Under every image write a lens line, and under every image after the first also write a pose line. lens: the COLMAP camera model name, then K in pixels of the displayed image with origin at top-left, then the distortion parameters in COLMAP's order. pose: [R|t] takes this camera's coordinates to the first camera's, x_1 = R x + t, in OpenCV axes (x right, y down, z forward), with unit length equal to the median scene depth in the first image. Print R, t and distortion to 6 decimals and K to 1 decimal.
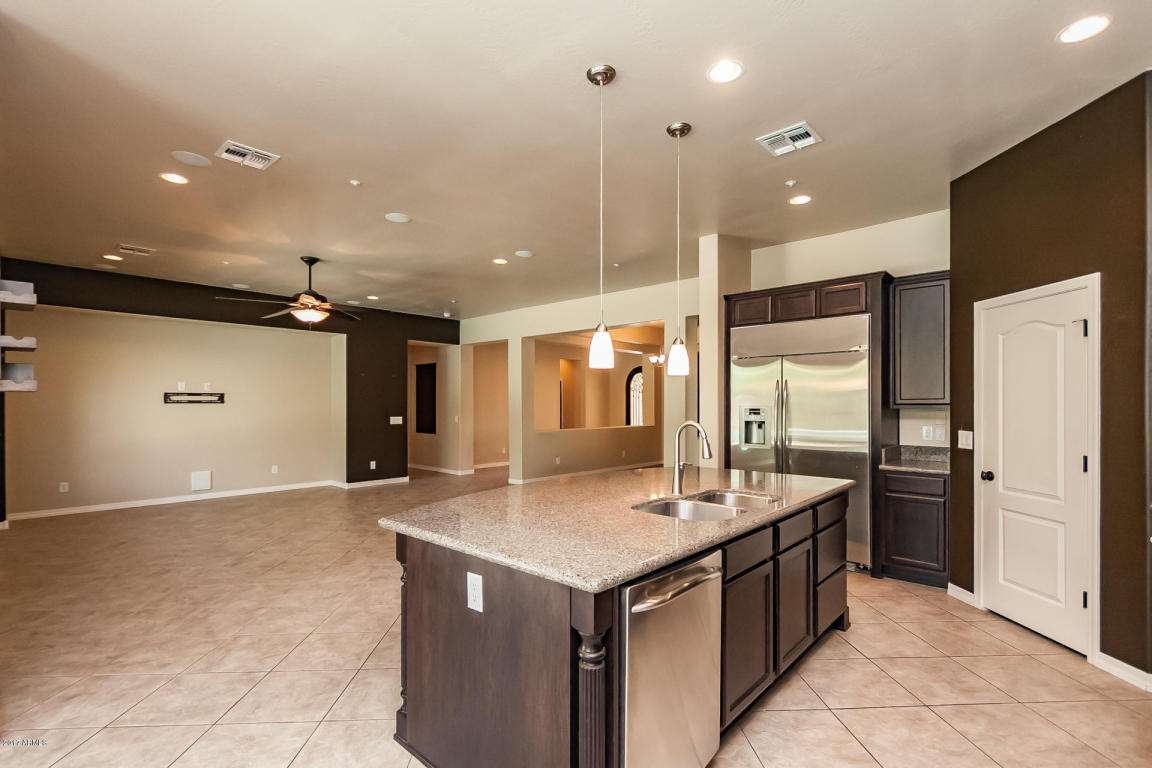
lens RADIAL K [[526.5, 0, 581.8], [0, 526.5, 395.6], [0, 0, 1]] dist [0.004133, -0.001980]
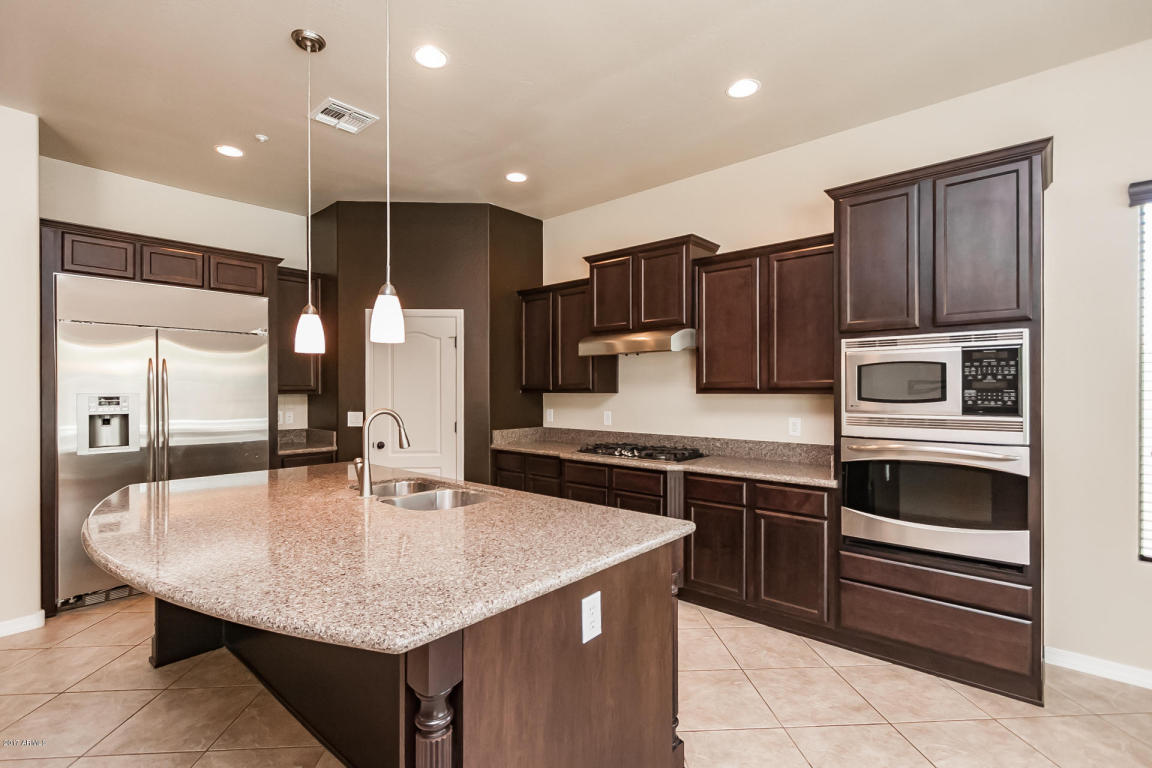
lens RADIAL K [[526.5, 0, 572.6], [0, 526.5, 388.7], [0, 0, 1]] dist [0.004133, -0.001980]
pose [[0.003016, 0.003725, 0.999989, -0.364869], [-0.015152, 0.999878, -0.003679, 0.007006], [-0.999881, -0.015141, 0.003072, 0.366744]]
